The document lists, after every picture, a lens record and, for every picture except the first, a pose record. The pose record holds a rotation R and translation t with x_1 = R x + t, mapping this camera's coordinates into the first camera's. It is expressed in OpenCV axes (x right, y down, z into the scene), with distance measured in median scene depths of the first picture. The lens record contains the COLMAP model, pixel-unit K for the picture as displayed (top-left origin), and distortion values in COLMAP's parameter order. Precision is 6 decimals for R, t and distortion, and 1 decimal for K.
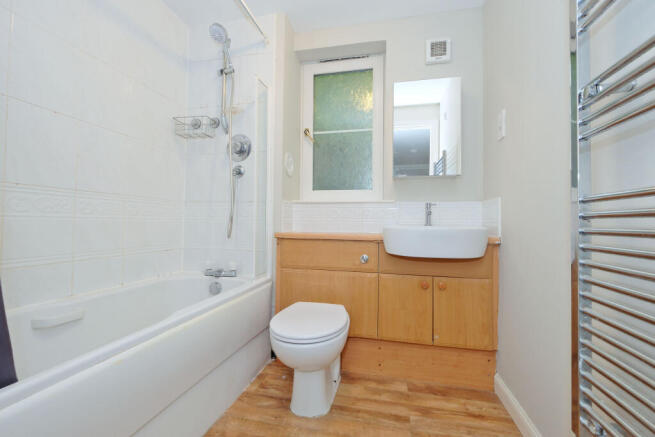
lens RADIAL K [[275.1, 0, 332.9], [0, 275.1, 217.9], [0, 0, 1]] dist [0.000260, 0.000045]
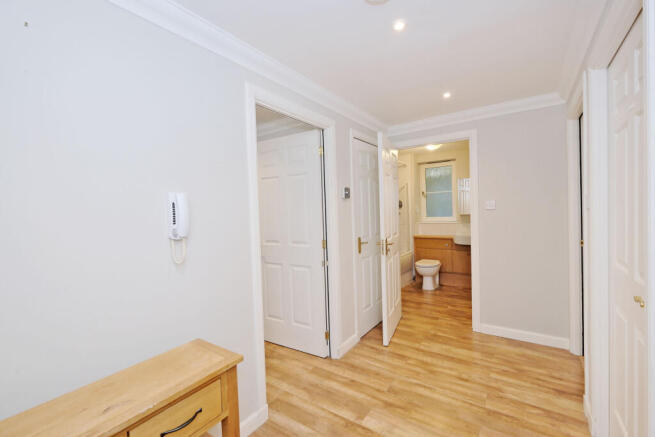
lens RADIAL K [[282.9, 0, 330.0], [0, 282.9, 217.6], [0, 0, 1]] dist [-0.001058, -0.000087]
pose [[0.920218, -0.031838, -0.390109, 0.164263], [0.051038, 0.997937, 0.038948, -0.334890], [0.388064, -0.055751, 0.919945, -2.306625]]
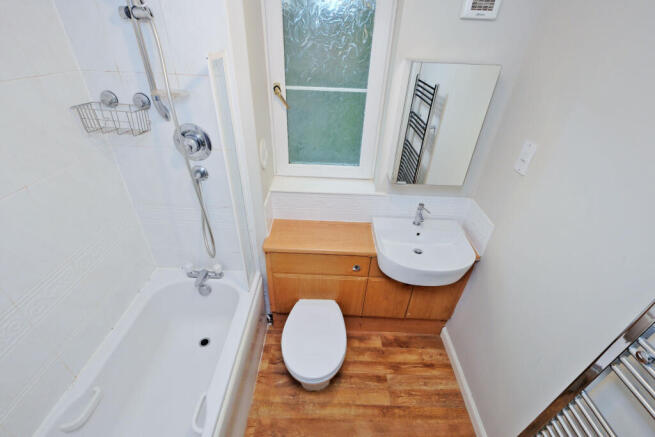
lens RADIAL K [[282.9, 0, 330.0], [0, 282.9, 217.6], [0, 0, 1]] dist [-0.001058, -0.000087]
pose [[0.979912, -0.082862, 0.181401, -0.171785], [-0.034346, 0.825887, 0.562789, -0.641050], [-0.196450, -0.557714, 0.806451, 0.274076]]
